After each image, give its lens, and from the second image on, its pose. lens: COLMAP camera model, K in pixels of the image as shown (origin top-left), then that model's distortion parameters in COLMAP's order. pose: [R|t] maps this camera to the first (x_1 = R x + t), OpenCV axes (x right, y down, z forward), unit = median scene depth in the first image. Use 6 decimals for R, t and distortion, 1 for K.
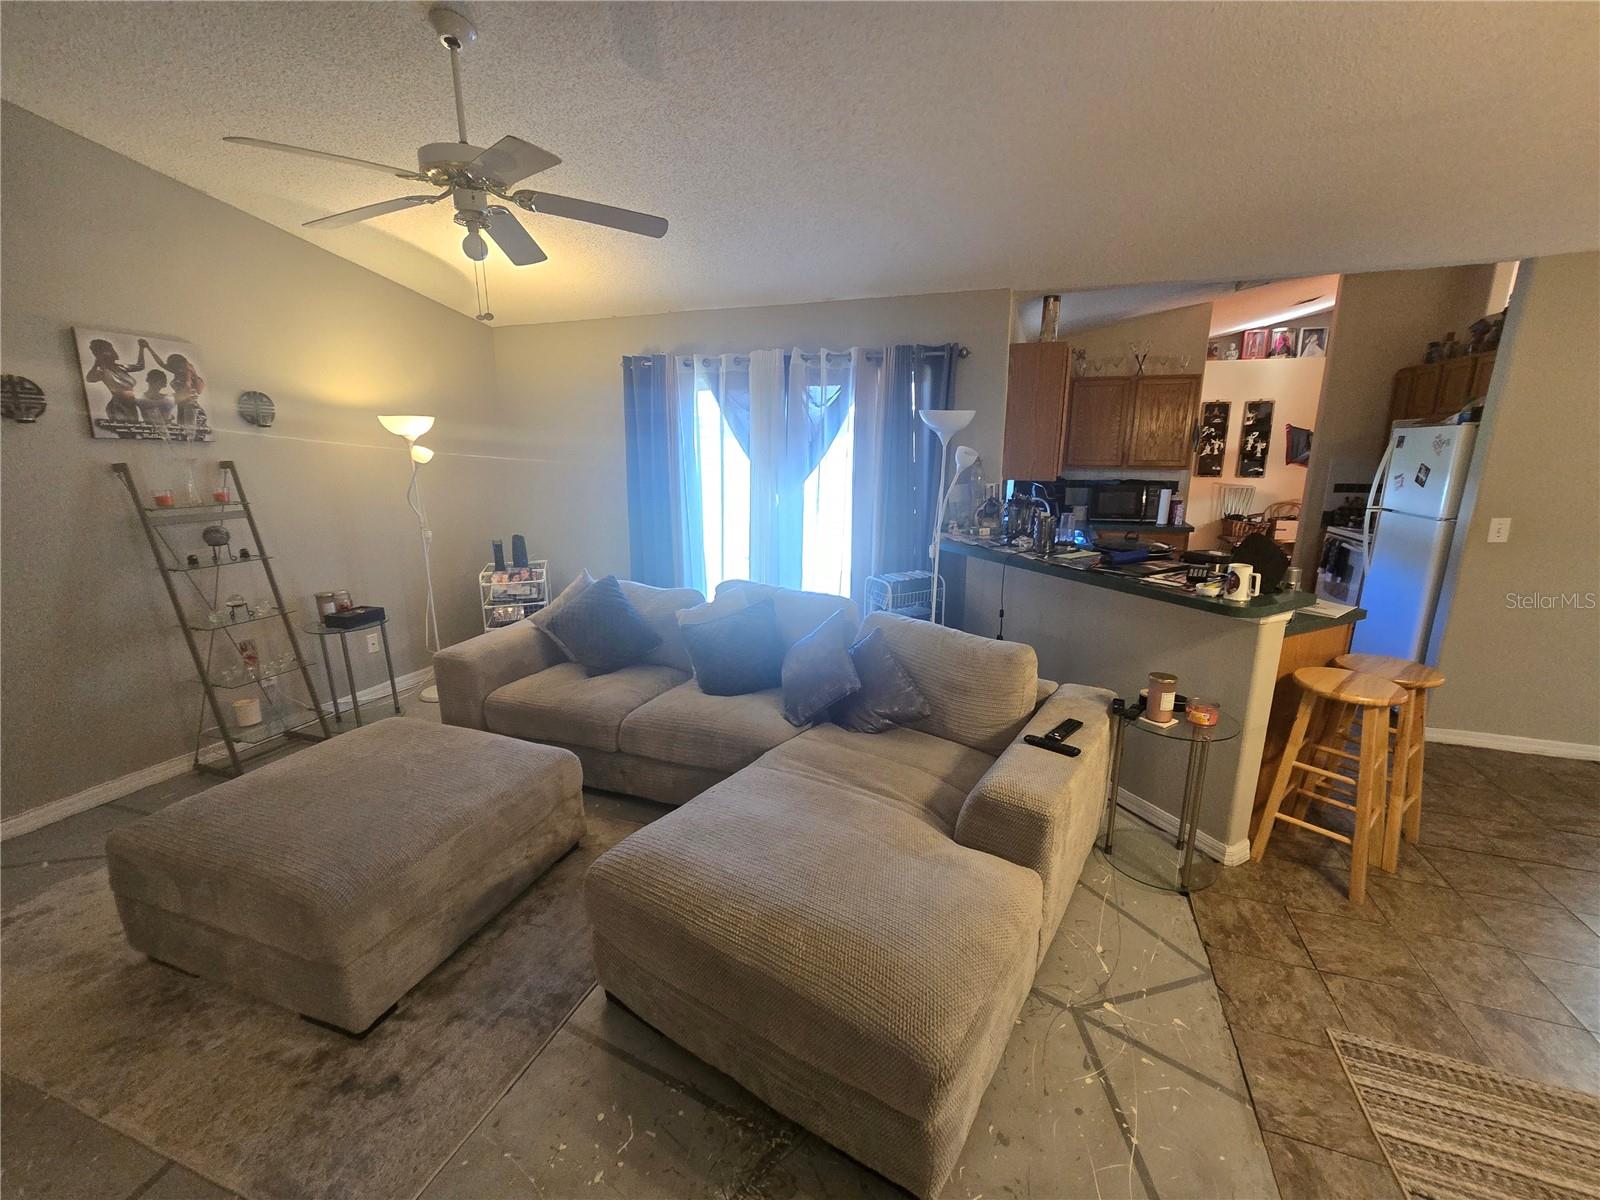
lens RADIAL K [[659.1, 0, 811.4], [0, 659.1, 601.0], [0, 0, 1]] dist [-0.005250, 0.002328]
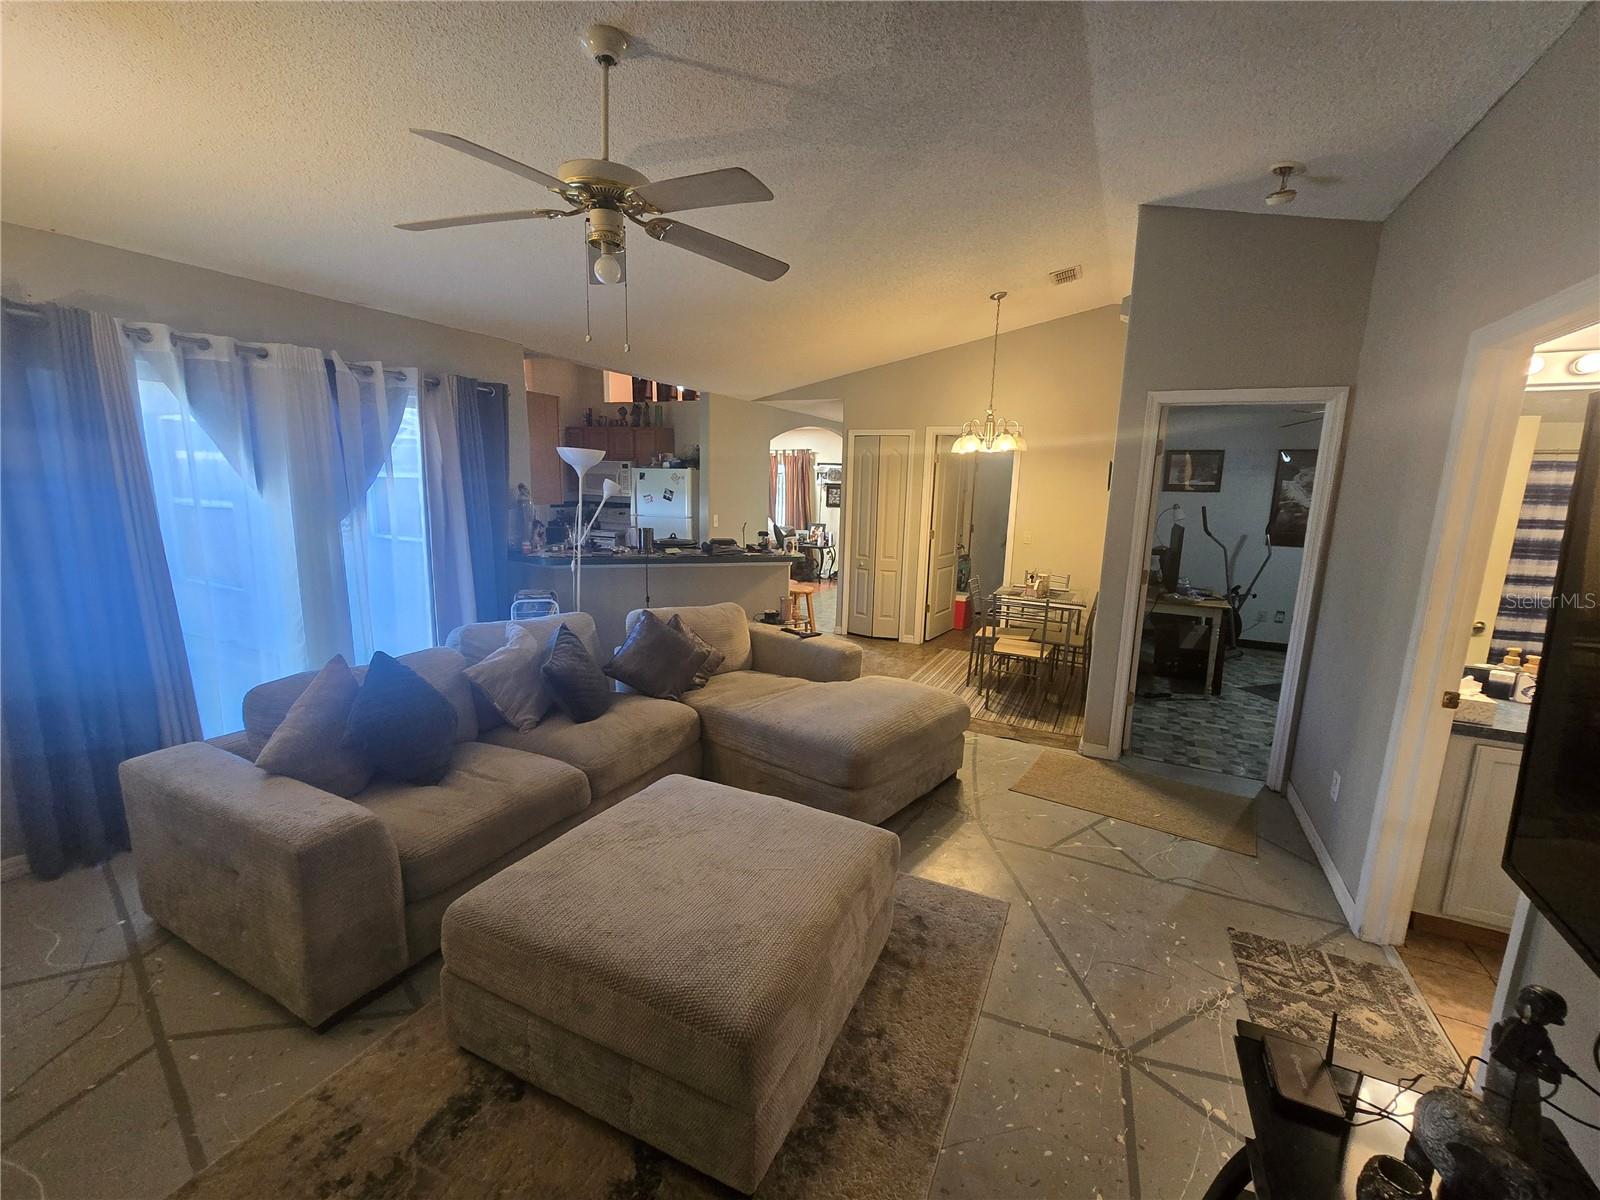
lens RADIAL K [[659.1, 0, 818.0], [0, 659.1, 602.9], [0, 0, 1]] dist [-0.005250, 0.002328]
pose [[0.100190, -0.177561, 0.978996, -1.025248], [0.202899, 0.966917, 0.154606, -0.114659], [-0.974061, 0.183147, 0.132902, 0.467026]]
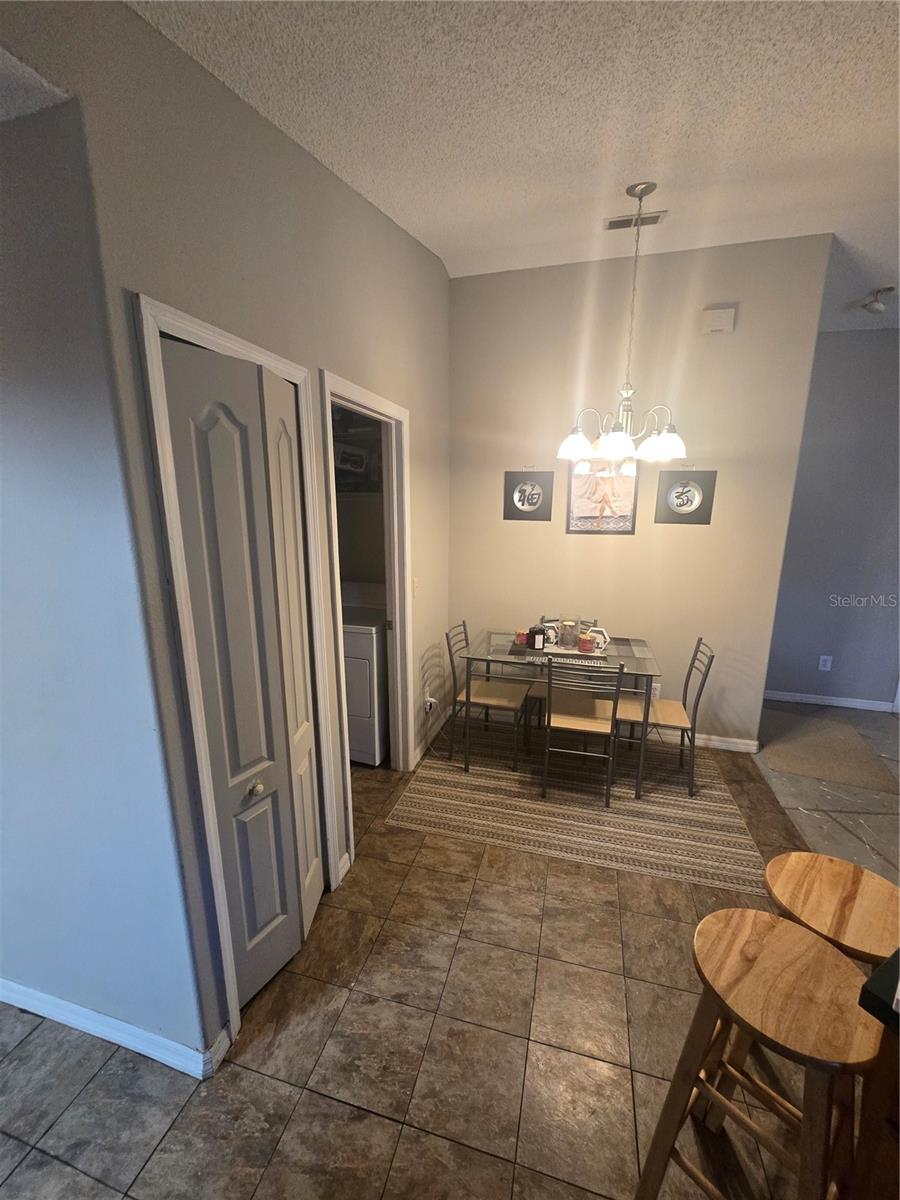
lens RADIAL K [[494.3, 0, 446.9], [0, 494.3, 612.7], [0, 0, 1]] dist [-0.005250, 0.002328]
pose [[-0.997461, 0.013267, -0.069965, 0.951234], [-0.018885, 0.898034, 0.439520, -0.253086], [0.068663, 0.439725, -0.895504, 0.963097]]
